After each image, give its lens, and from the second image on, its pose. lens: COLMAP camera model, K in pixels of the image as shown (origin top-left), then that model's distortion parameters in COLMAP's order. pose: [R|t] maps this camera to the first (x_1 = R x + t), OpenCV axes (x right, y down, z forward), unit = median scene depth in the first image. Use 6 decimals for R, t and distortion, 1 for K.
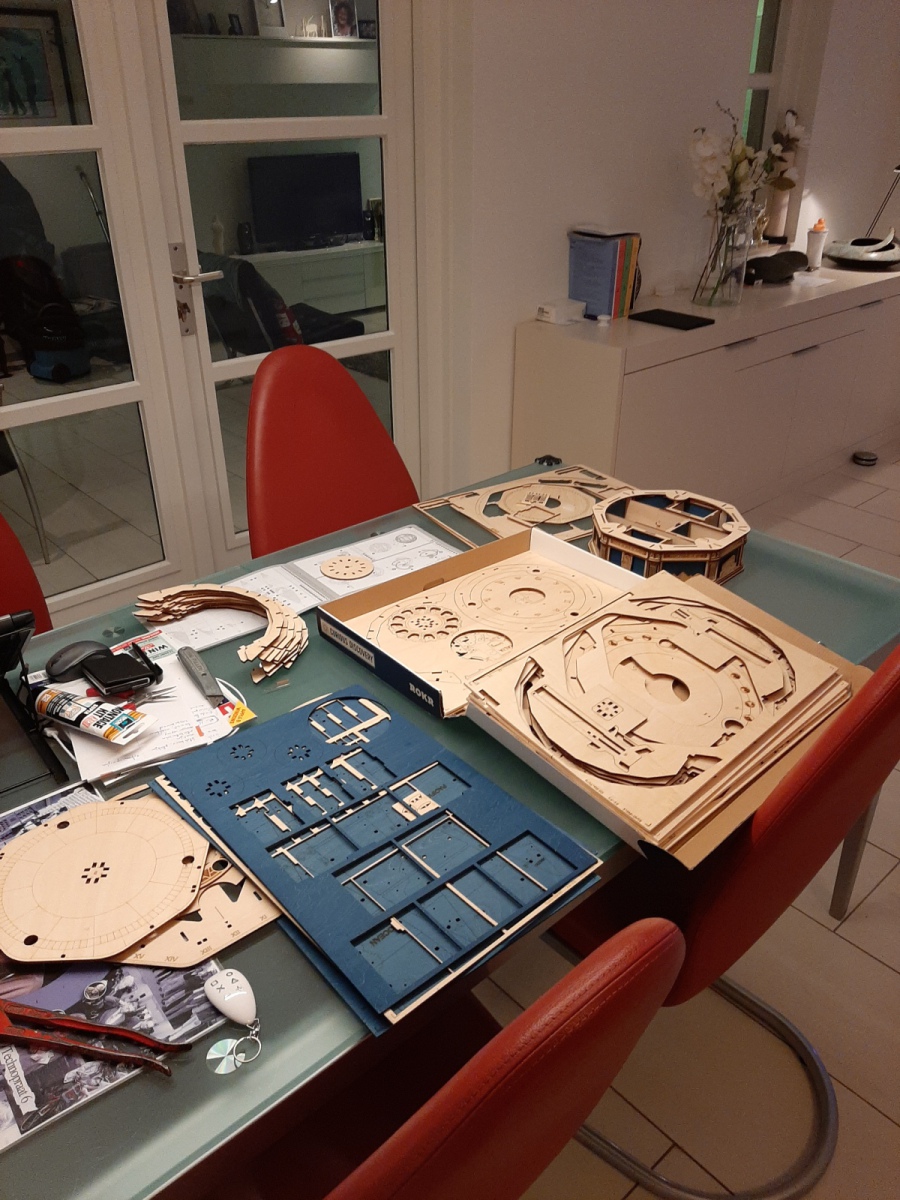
lens RADIAL K [[954.3, 0, 450.0], [0, 954.3, 600.0], [0, 0, 1]] dist [0.114217, -0.265999]
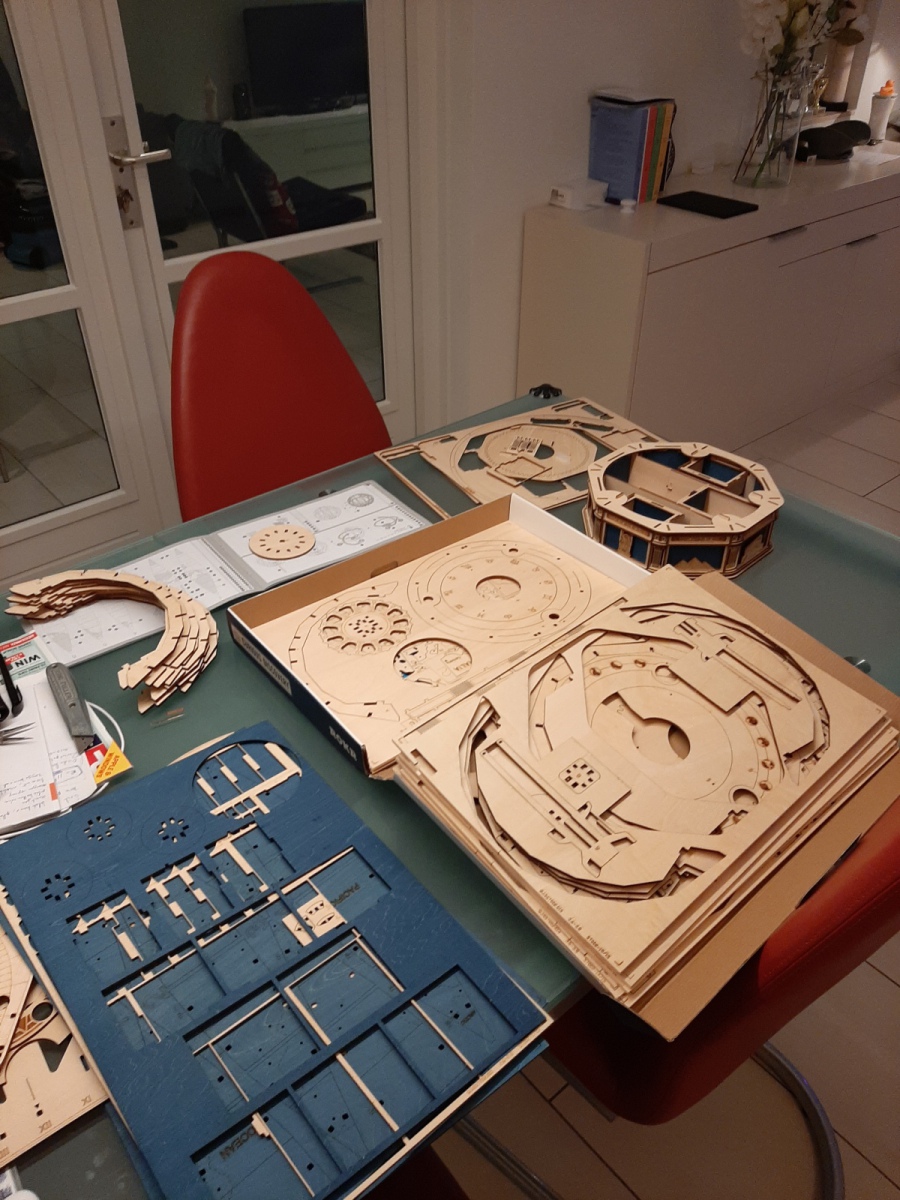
lens RADIAL K [[954.6, 0, 444.2], [0, 954.6, 605.1], [0, 0, 1]] dist [0.071332, -0.132913]
pose [[0.999298, 0.016598, -0.033595, 0.066831], [-0.012184, 0.991756, 0.127559, -0.097685], [0.035436, -0.127061, 0.991262, 0.213955]]
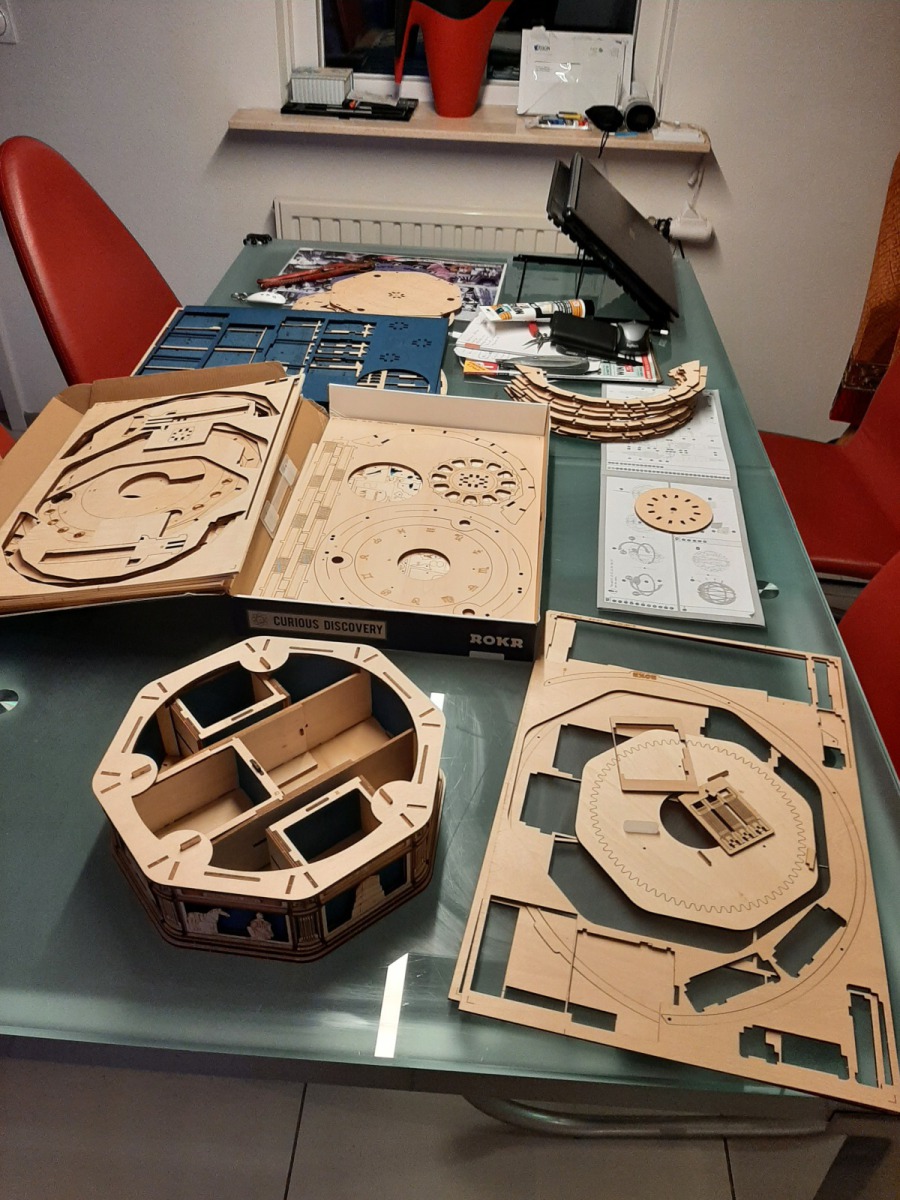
lens RADIAL K [[954.3, 0, 450.0], [0, 954.3, 600.0], [0, 0, 1]] dist [0.114217, -0.265999]
pose [[-0.730405, 0.403388, -0.551168, 0.480187], [-0.342955, 0.481259, 0.806704, -0.579146], [0.590670, 0.778247, -0.213170, 1.252775]]
